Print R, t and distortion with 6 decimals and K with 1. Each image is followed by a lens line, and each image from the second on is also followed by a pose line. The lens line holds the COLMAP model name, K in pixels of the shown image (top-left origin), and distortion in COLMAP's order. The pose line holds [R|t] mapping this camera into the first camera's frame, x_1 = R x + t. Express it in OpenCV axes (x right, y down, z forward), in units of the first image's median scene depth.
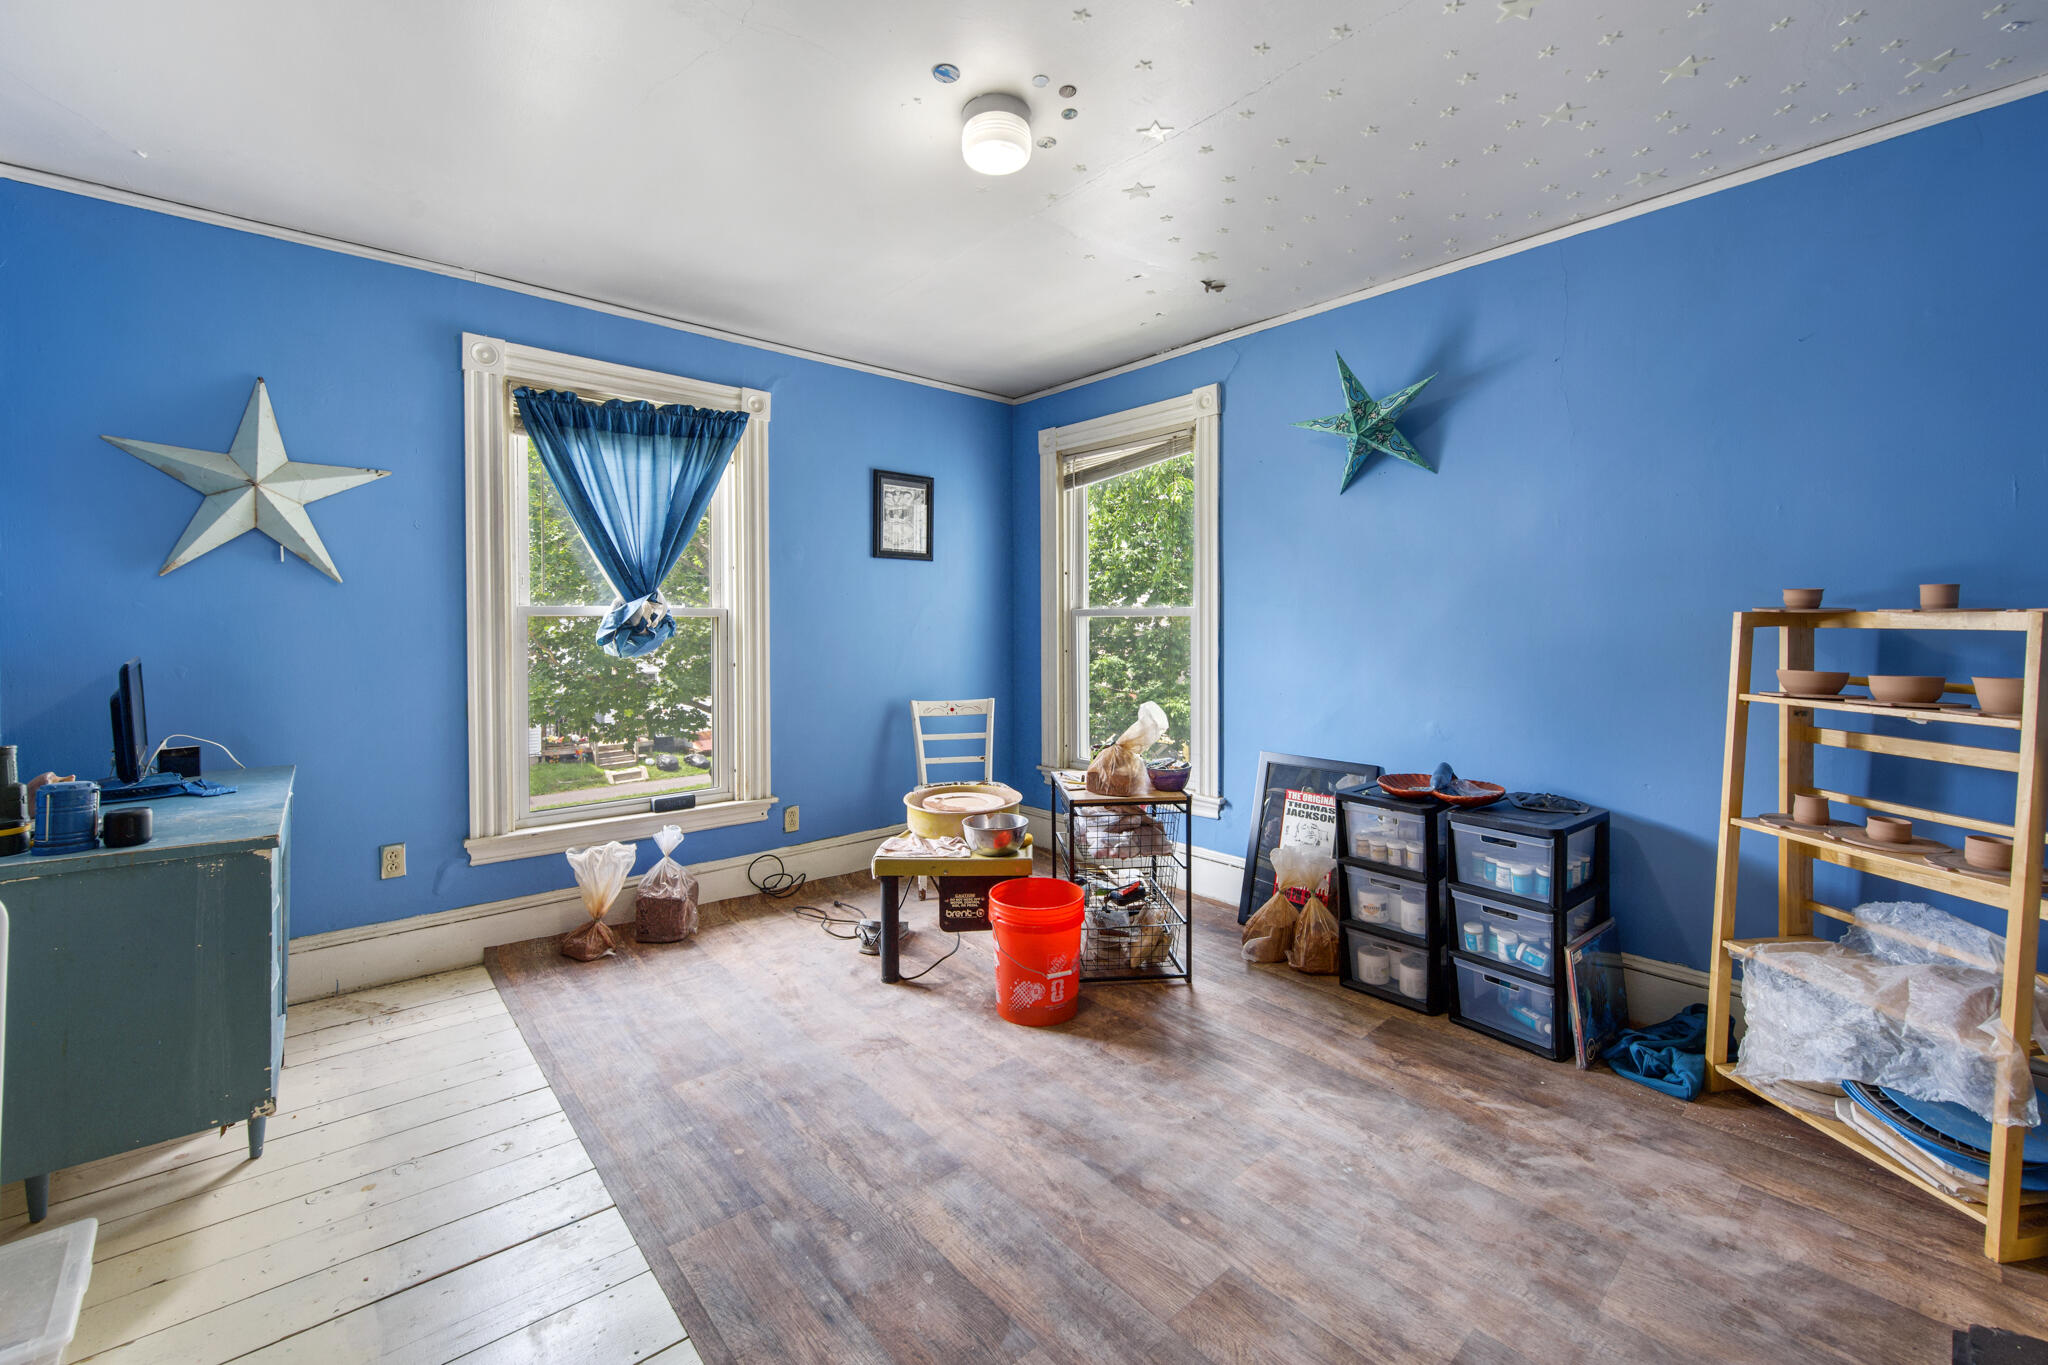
lens RADIAL K [[841.5, 0, 1015.8], [0, 841.5, 627.8], [0, 0, 1]] dist [-0.001822, -0.000249]
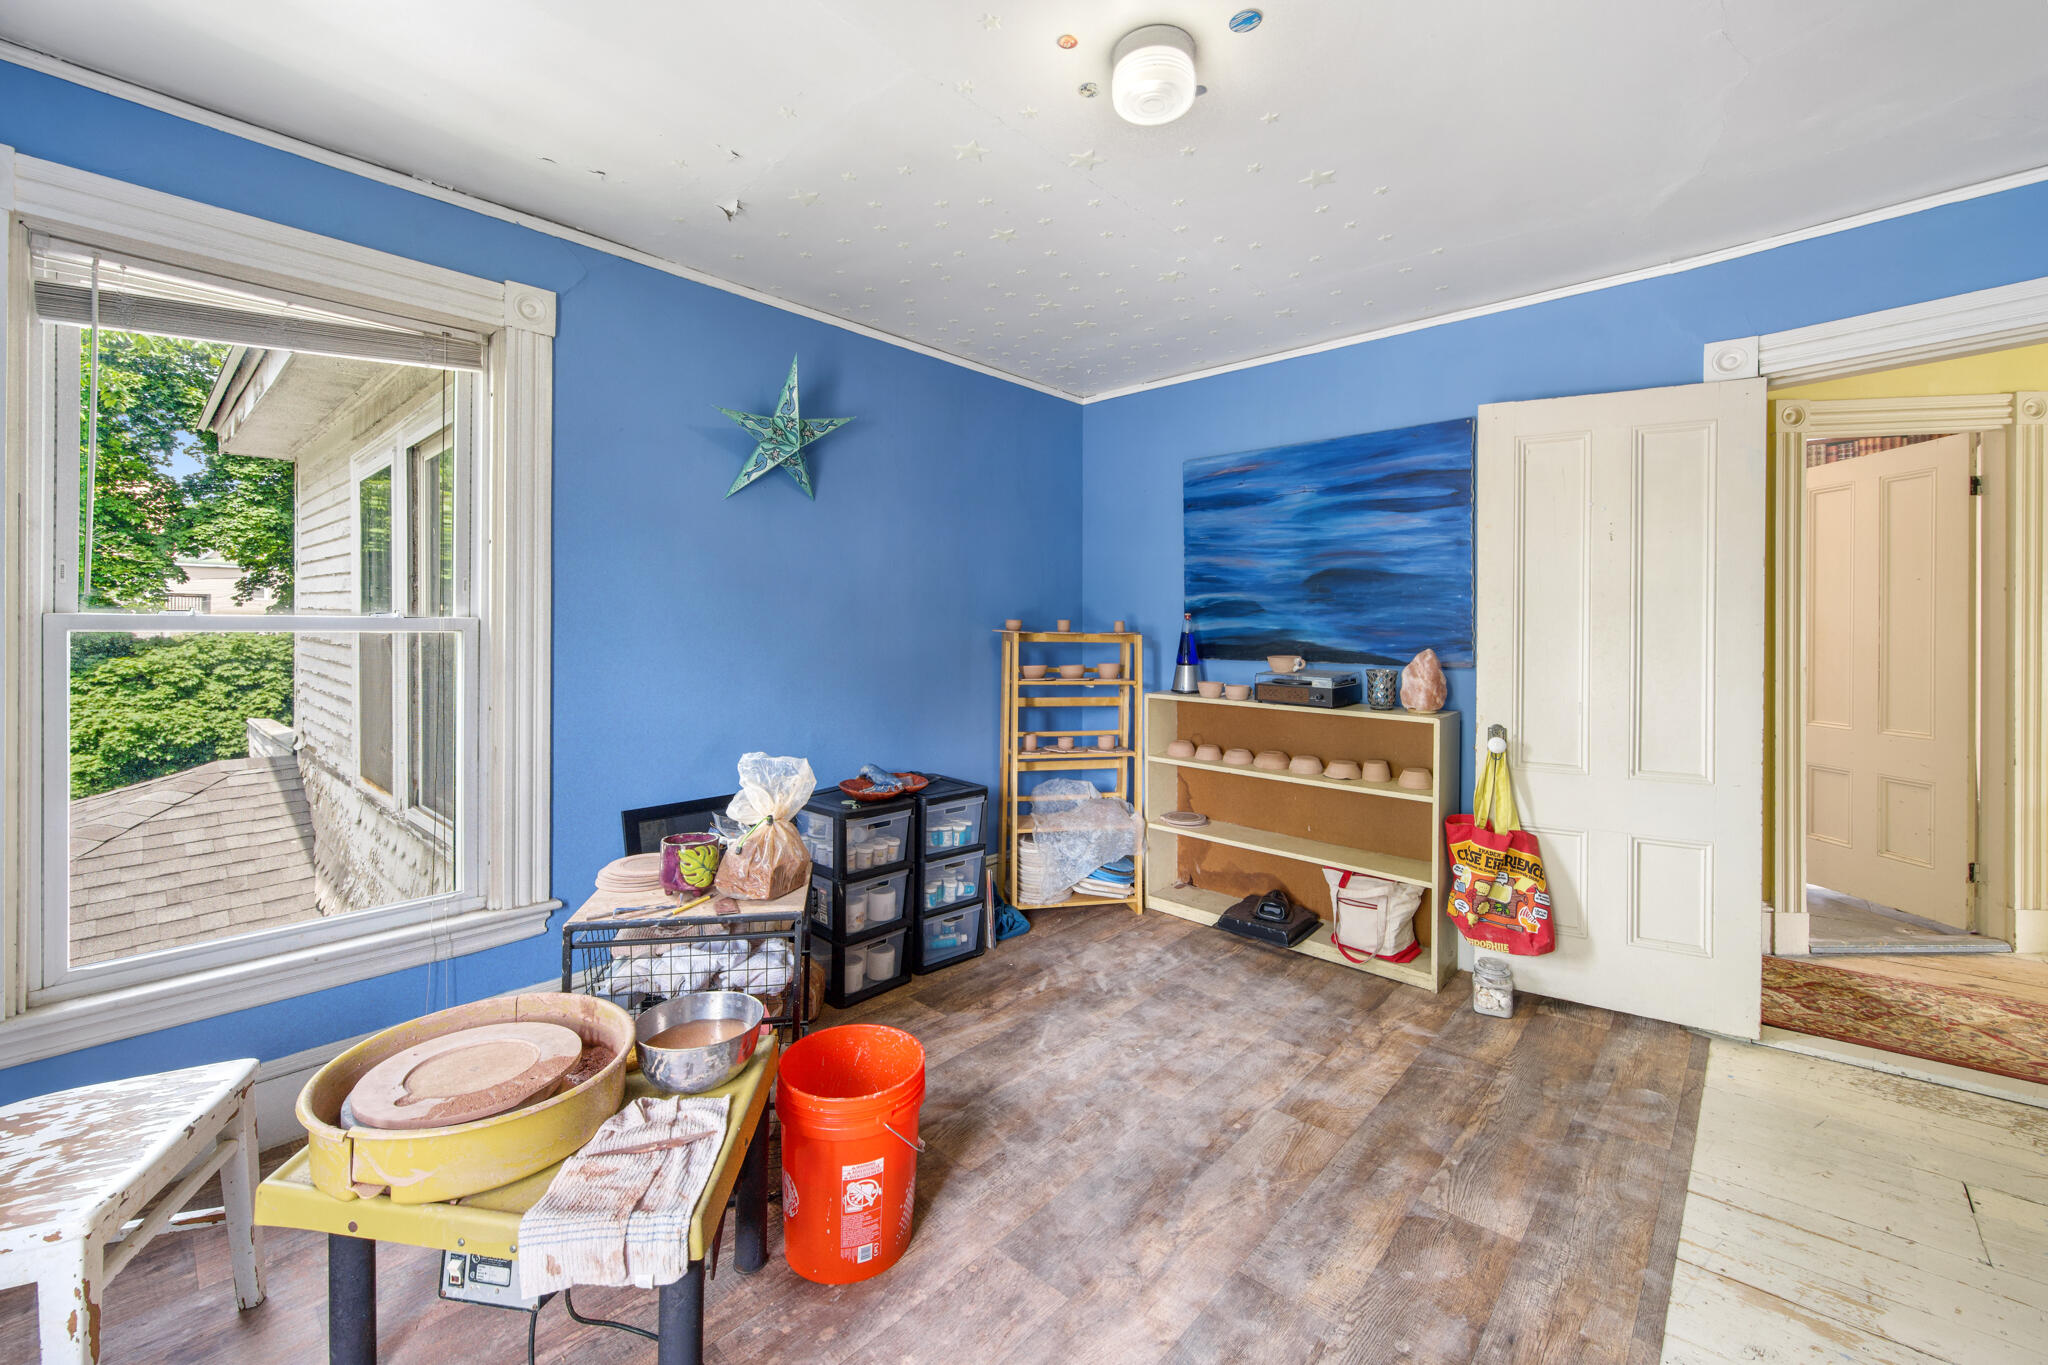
lens RADIAL K [[841.5, 0, 1015.8], [0, 841.5, 627.8], [0, 0, 1]] dist [-0.001822, -0.000249]
pose [[-0.123163, 0.001018, 0.992386, -0.841416], [0.005303, 0.999986, -0.000367, -0.028572], [-0.992372, 0.005217, -0.123166, 1.248568]]
